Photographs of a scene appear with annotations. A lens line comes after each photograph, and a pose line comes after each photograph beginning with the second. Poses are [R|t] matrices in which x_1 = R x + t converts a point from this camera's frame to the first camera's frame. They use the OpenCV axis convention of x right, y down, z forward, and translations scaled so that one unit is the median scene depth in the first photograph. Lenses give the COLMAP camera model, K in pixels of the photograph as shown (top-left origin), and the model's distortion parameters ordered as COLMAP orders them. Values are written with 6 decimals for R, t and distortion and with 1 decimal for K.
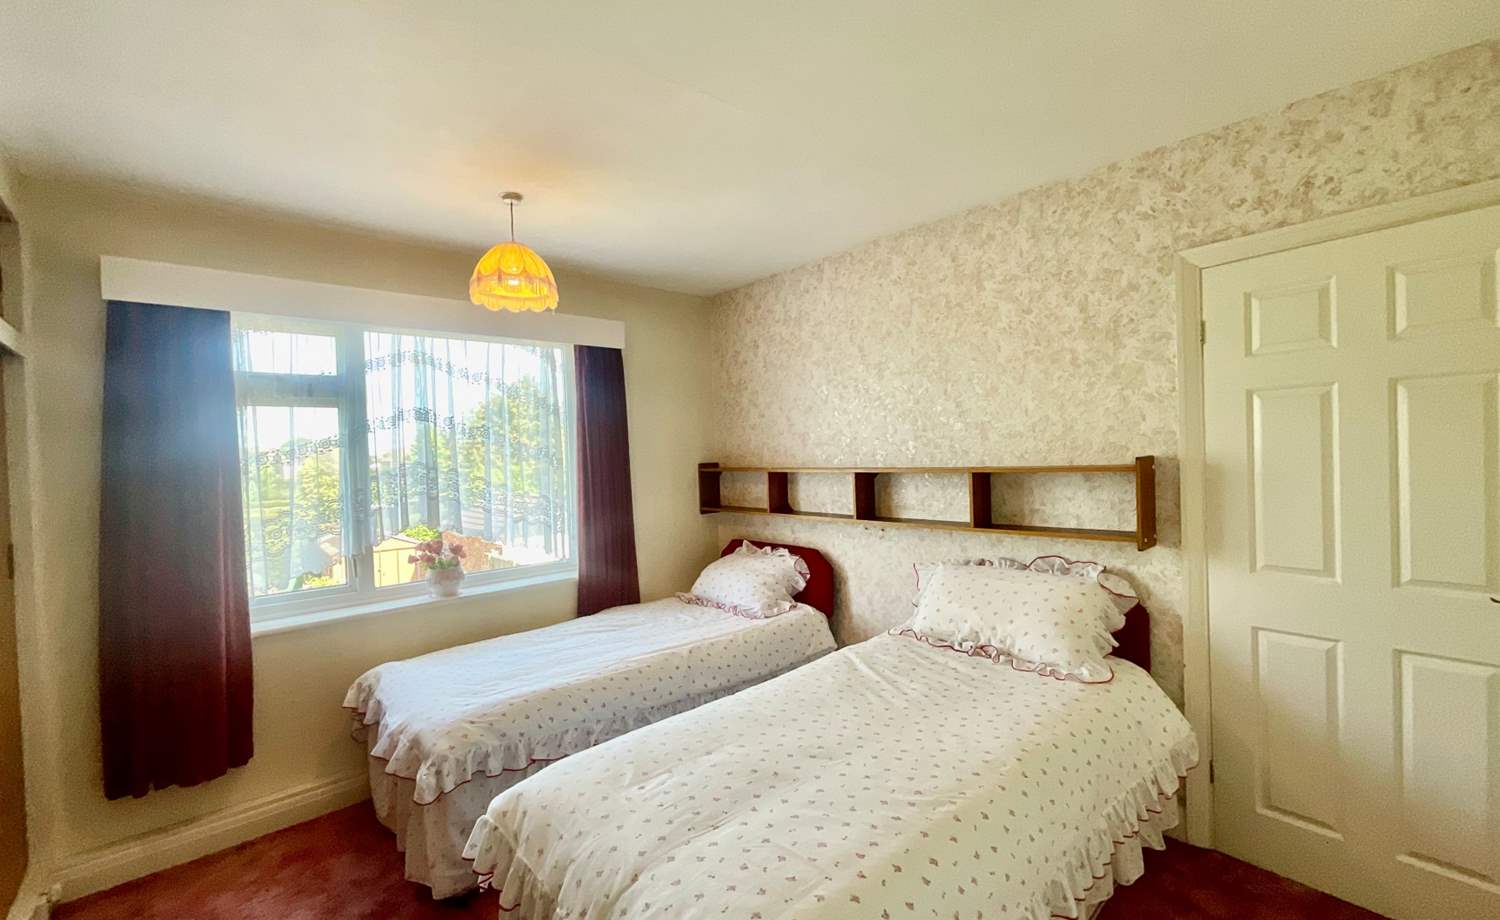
lens RADIAL K [[608.3, 0, 749.3], [0, 608.3, 464.4], [0, 0, 1]] dist [-0.001077, 0.000534]
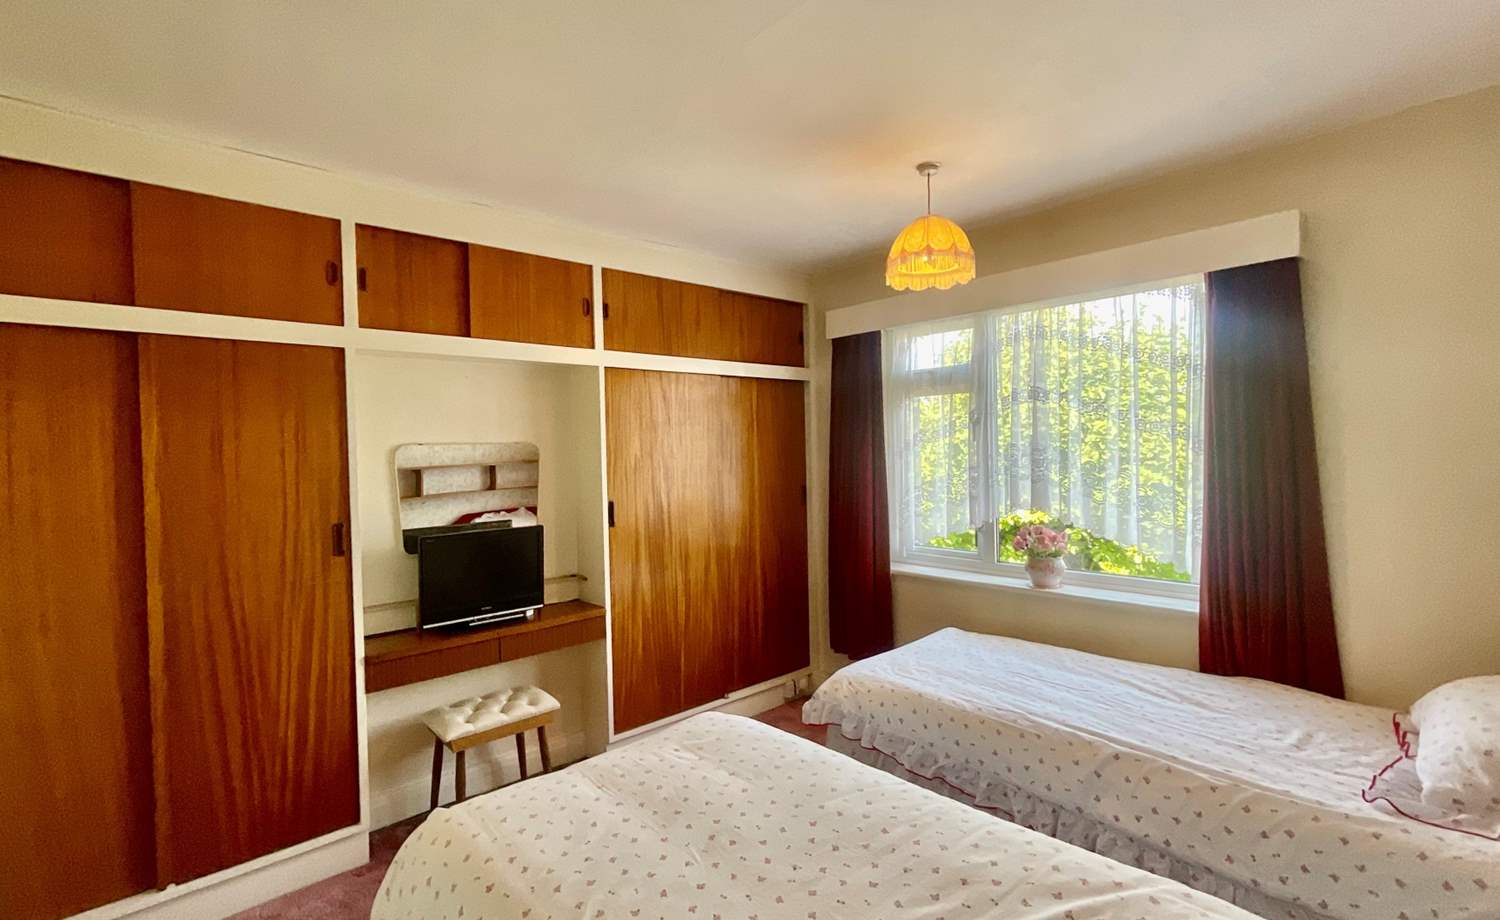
lens RADIAL K [[658.4, 0, 750.0], [0, 658.4, 458.1], [0, 0, 1]] dist [-0.001269, 0.000407]
pose [[0.036677, 0.047612, -0.998192, 0.504920], [0.003955, 0.998850, 0.047789, -0.031708], [0.999319, -0.005701, 0.036447, 0.544284]]
